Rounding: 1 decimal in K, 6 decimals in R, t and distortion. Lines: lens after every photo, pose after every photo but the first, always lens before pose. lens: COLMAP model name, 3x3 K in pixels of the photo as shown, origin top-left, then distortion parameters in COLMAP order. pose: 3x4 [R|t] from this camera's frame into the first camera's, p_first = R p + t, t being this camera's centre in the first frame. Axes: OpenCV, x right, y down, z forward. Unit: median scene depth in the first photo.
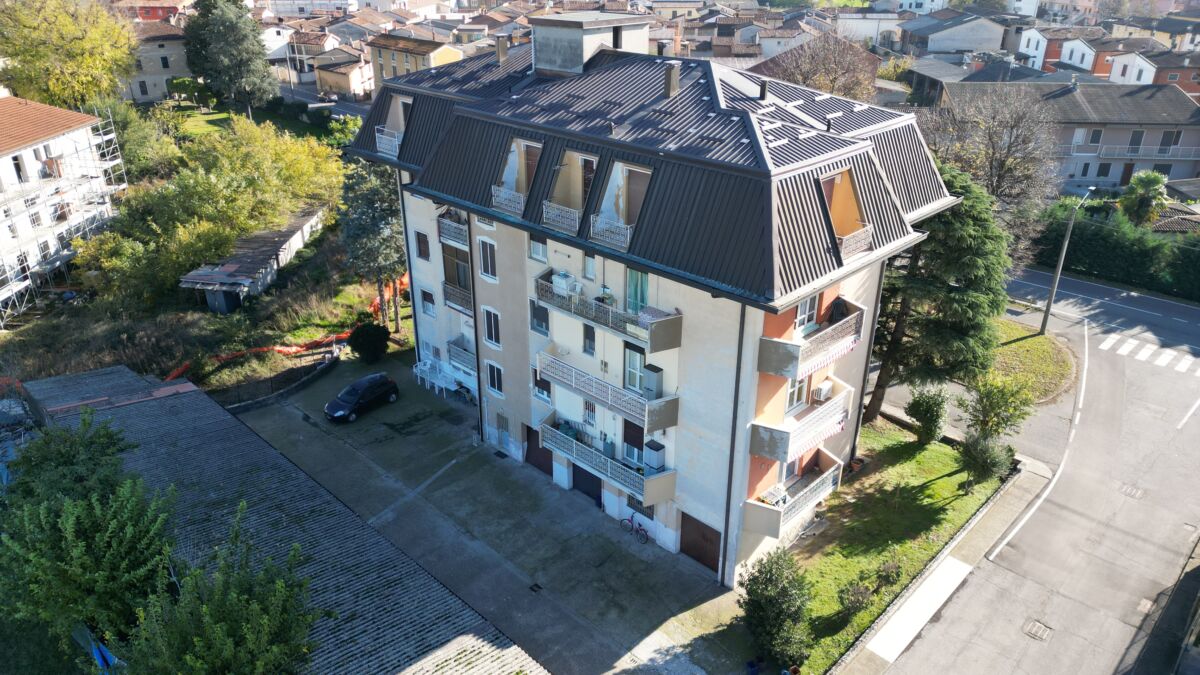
lens RADIAL K [[829.9, 0, 600.0], [0, 829.9, 337.5], [0, 0, 1]] dist [0.089382, -0.091138]
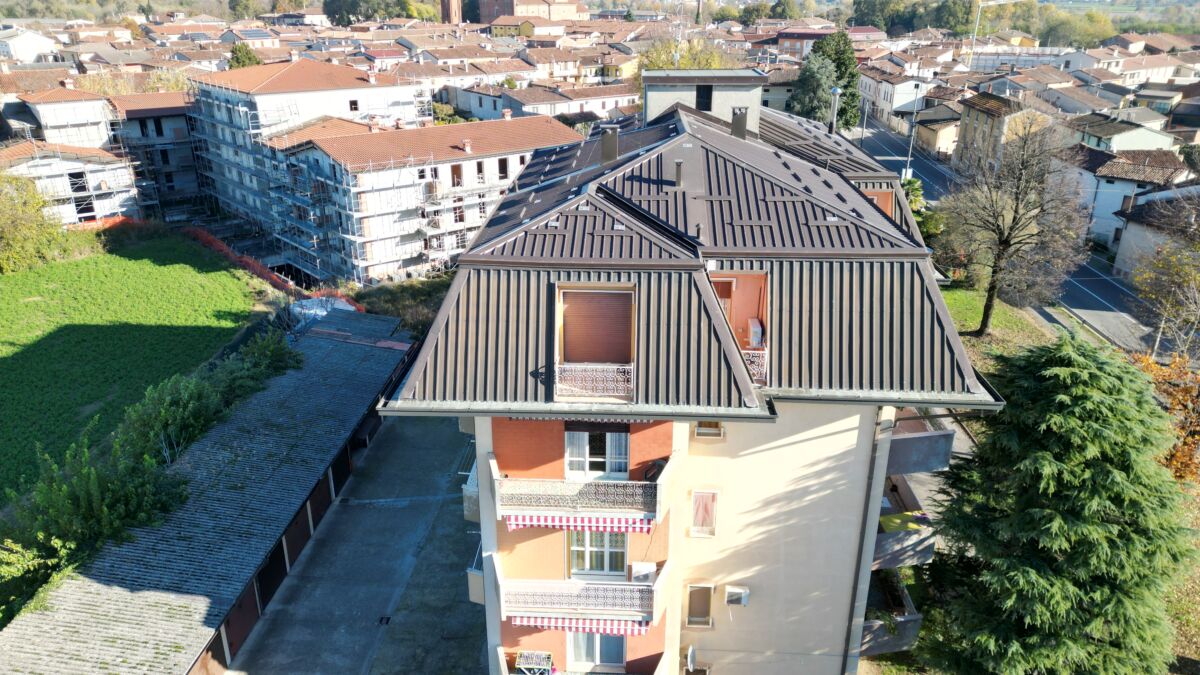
lens RADIAL K [[829.9, 0, 600.0], [0, 829.9, 337.5], [0, 0, 1]] dist [0.089382, -0.091138]
pose [[0.659683, 0.278849, -0.697898, 0.622157], [-0.317304, 0.945135, 0.077703, -0.159690], [0.681275, 0.170186, 0.711970, 0.361068]]
